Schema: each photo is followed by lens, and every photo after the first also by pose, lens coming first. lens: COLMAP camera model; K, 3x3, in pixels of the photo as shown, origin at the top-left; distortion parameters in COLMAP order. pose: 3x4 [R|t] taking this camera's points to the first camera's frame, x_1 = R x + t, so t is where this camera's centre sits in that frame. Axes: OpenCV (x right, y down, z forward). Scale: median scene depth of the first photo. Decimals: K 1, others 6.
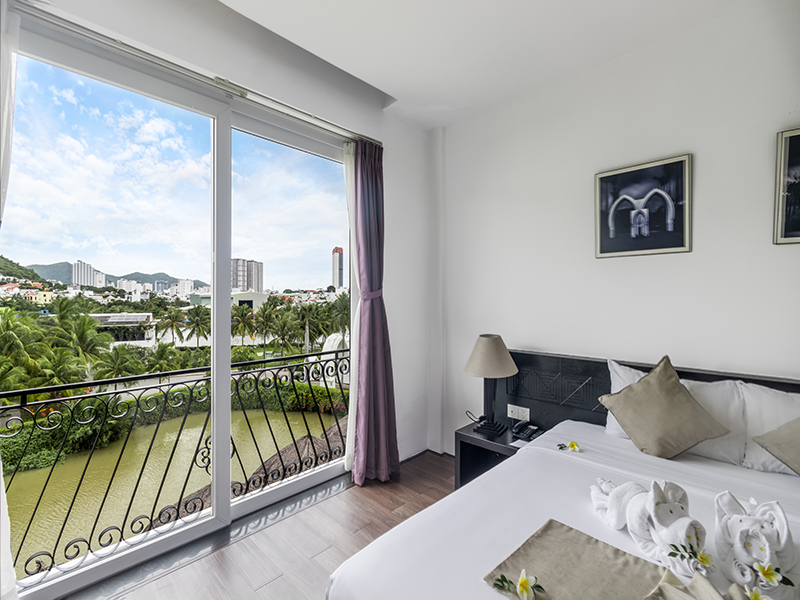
lens RADIAL K [[364.9, 0, 396.4], [0, 364.9, 298.2], [0, 0, 1]] dist [0.001799, 0.000010]
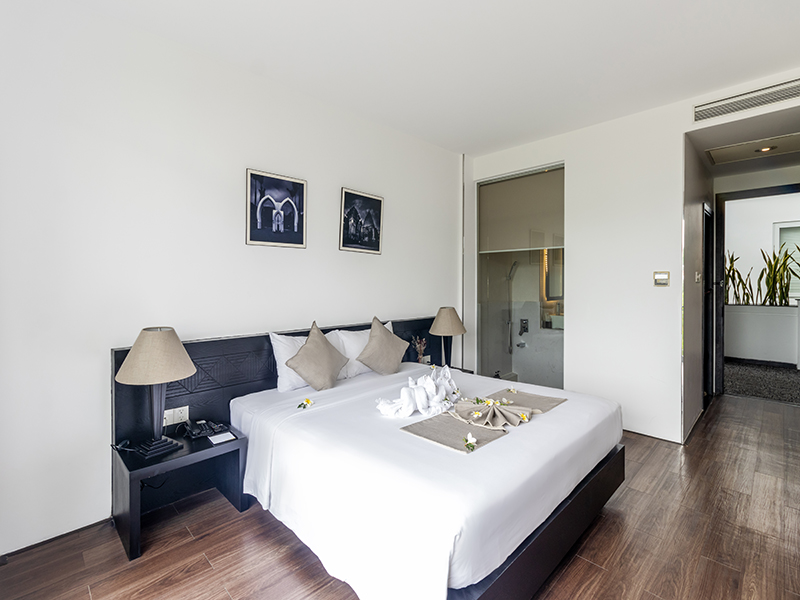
lens RADIAL K [[373.2, 0, 401.6], [0, 373.2, 290.5], [0, 0, 1]] dist [0.000504, 0.000261]
pose [[0.019360, -0.025478, 0.999488, -0.576055], [0.002713, 0.999673, 0.025430, 0.001887], [-0.999809, 0.002219, 0.019423, 0.510122]]
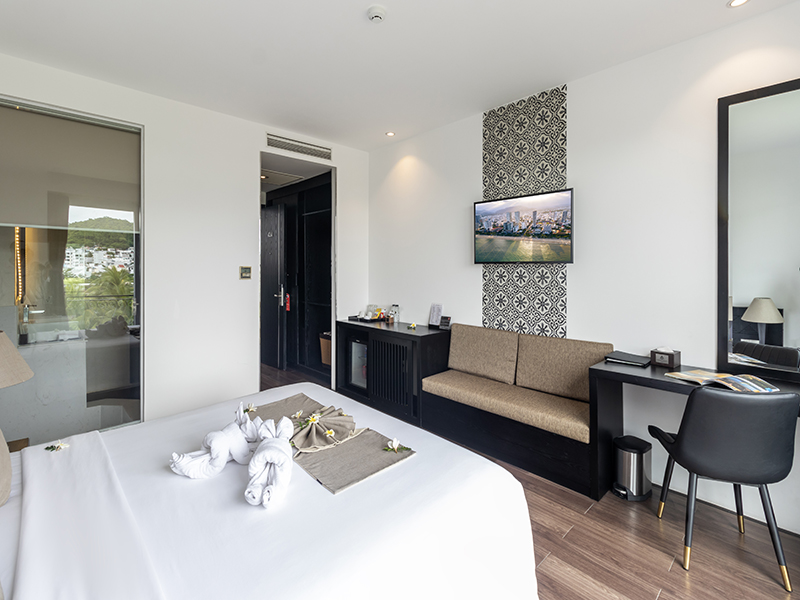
lens RADIAL K [[381.9, 0, 391.6], [0, 381.9, 269.5], [0, 0, 1]] dist [0.001051, 0.000084]
pose [[-0.998394, -0.005729, 0.056366, 0.112978], [-0.005551, 0.999979, 0.003317, -0.024212], [-0.056384, 0.002999, -0.998405, 1.115188]]
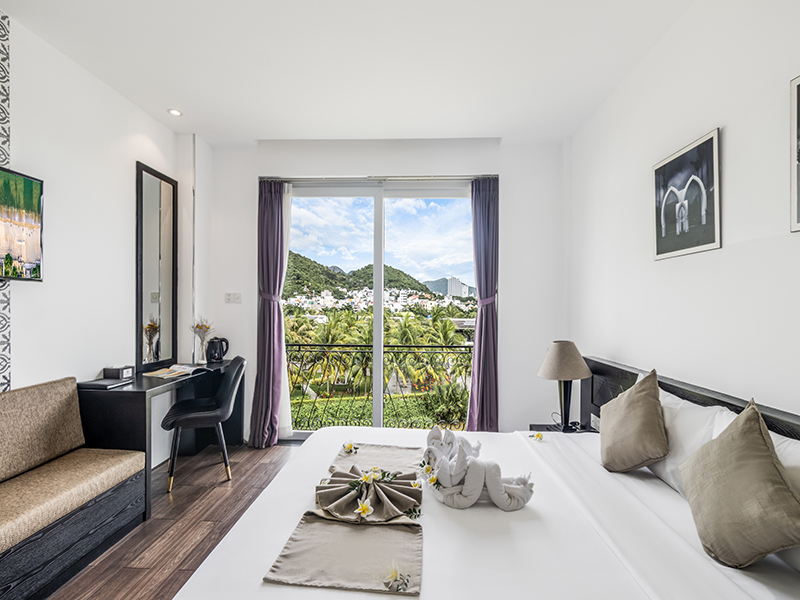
lens RADIAL K [[377.8, 0, 402.1], [0, 377.8, 309.5], [0, 0, 1]] dist [0.000634, -0.000143]
pose [[0.665761, 0.013177, -0.746049, 0.828132], [-0.008338, 0.999913, 0.010220, 0.005007], [0.746119, -0.000583, 0.665813, -0.070588]]
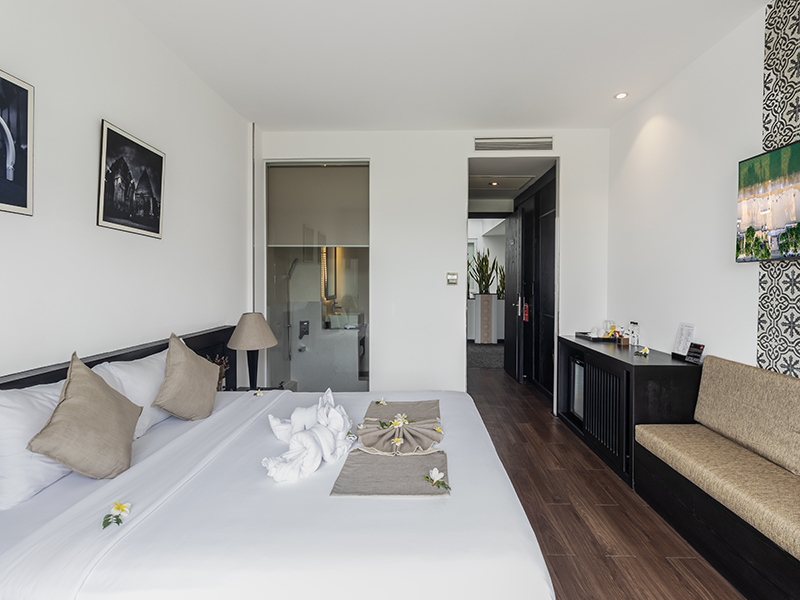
lens RADIAL K [[379.7, 0, 402.6], [0, 379.7, 290.9], [0, 0, 1]] dist [0.000474, 0.000534]
pose [[-0.669346, -0.024213, 0.742556, -0.257524], [-0.004004, 0.999572, 0.028984, 0.001651], [-0.742940, 0.016427, -0.669157, 0.826113]]
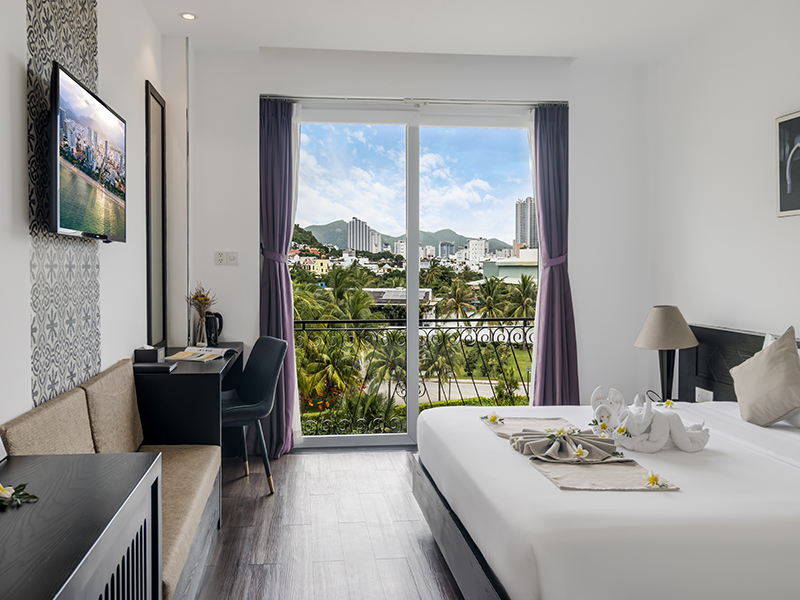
lens RADIAL K [[638.2, 0, 362.0], [0, 638.2, 286.2], [0, 0, 1]] dist [-0.008487, -0.001373]
pose [[0.762849, 0.018165, -0.646321, 0.770720], [0.001016, 0.999570, 0.029292, 0.006143], [0.646575, -0.023002, 0.762503, -0.758395]]
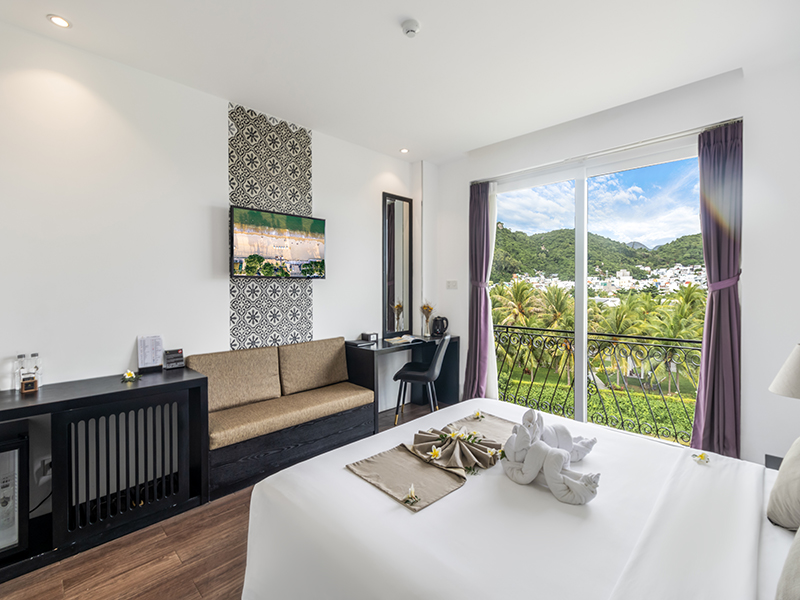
lens RADIAL K [[373.2, 0, 401.6], [0, 373.2, 290.5], [0, 0, 1]] dist [0.000504, 0.000261]
pose [[-0.008090, 0.010549, -0.999912, 1.088022], [0.001015, 0.999944, 0.010541, -0.012338], [0.999967, -0.000930, -0.008100, 0.204300]]
